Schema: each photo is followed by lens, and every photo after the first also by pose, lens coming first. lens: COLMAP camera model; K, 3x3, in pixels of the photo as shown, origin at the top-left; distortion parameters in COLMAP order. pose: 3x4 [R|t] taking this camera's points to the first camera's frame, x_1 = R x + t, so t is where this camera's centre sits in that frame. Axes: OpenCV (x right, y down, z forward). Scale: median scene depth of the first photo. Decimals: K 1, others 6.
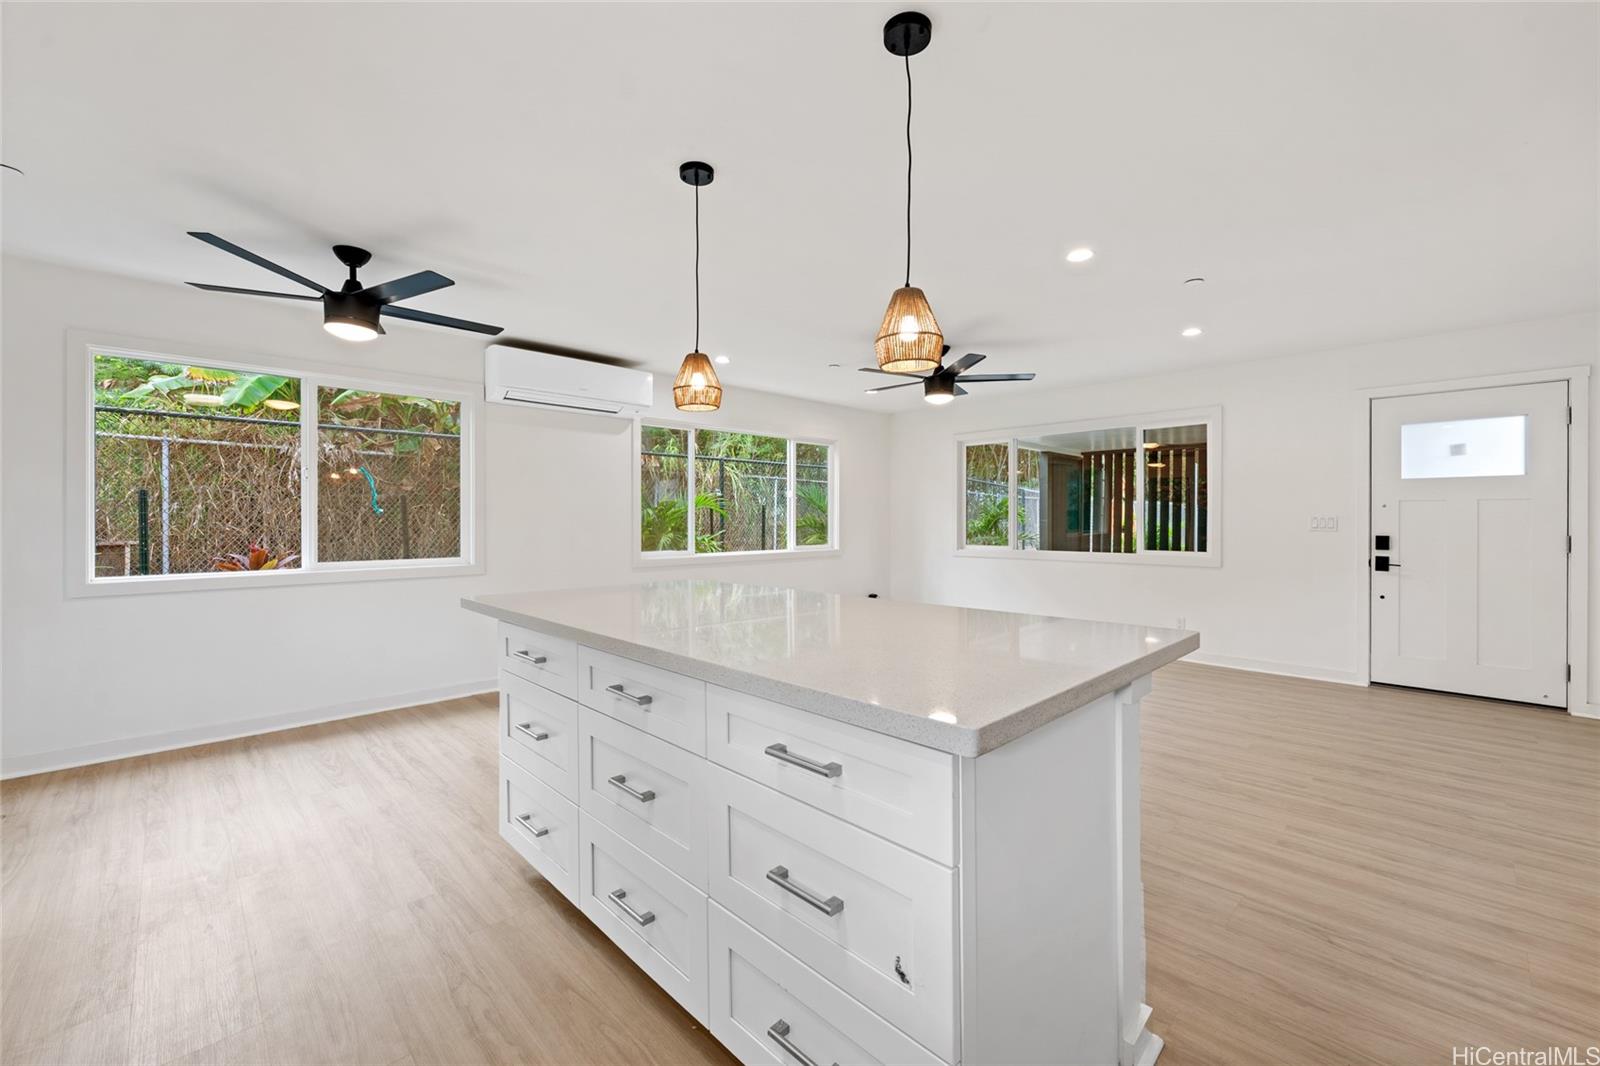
lens RADIAL K [[662.5, 0, 797.9], [0, 662.5, 522.1], [0, 0, 1]] dist [-0.001429, -0.000358]
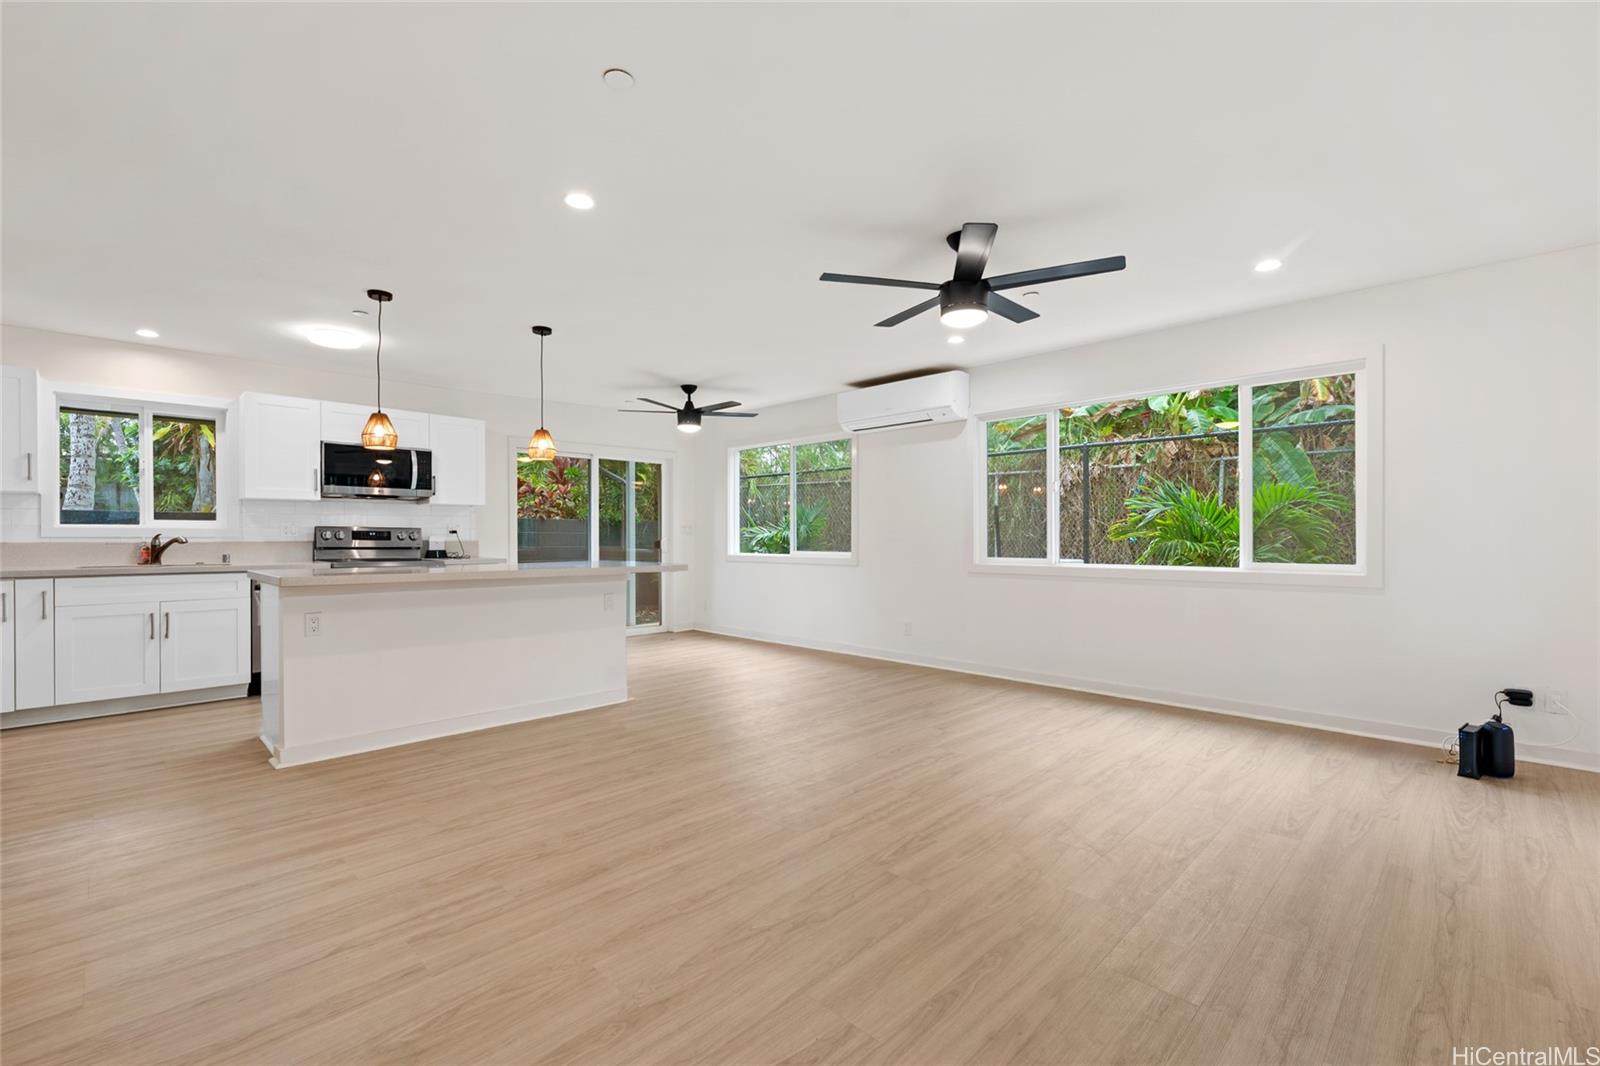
lens RADIAL K [[663.2, 0, 800.0], [0, 663.2, 533.0], [0, 0, 1]] dist [-0.000451, 0.000441]
pose [[0.027082, 0.010592, -0.999577, 1.189965], [0.003616, 0.999936, 0.010694, 0.006242], [0.999627, -0.003904, 0.027042, 1.150508]]
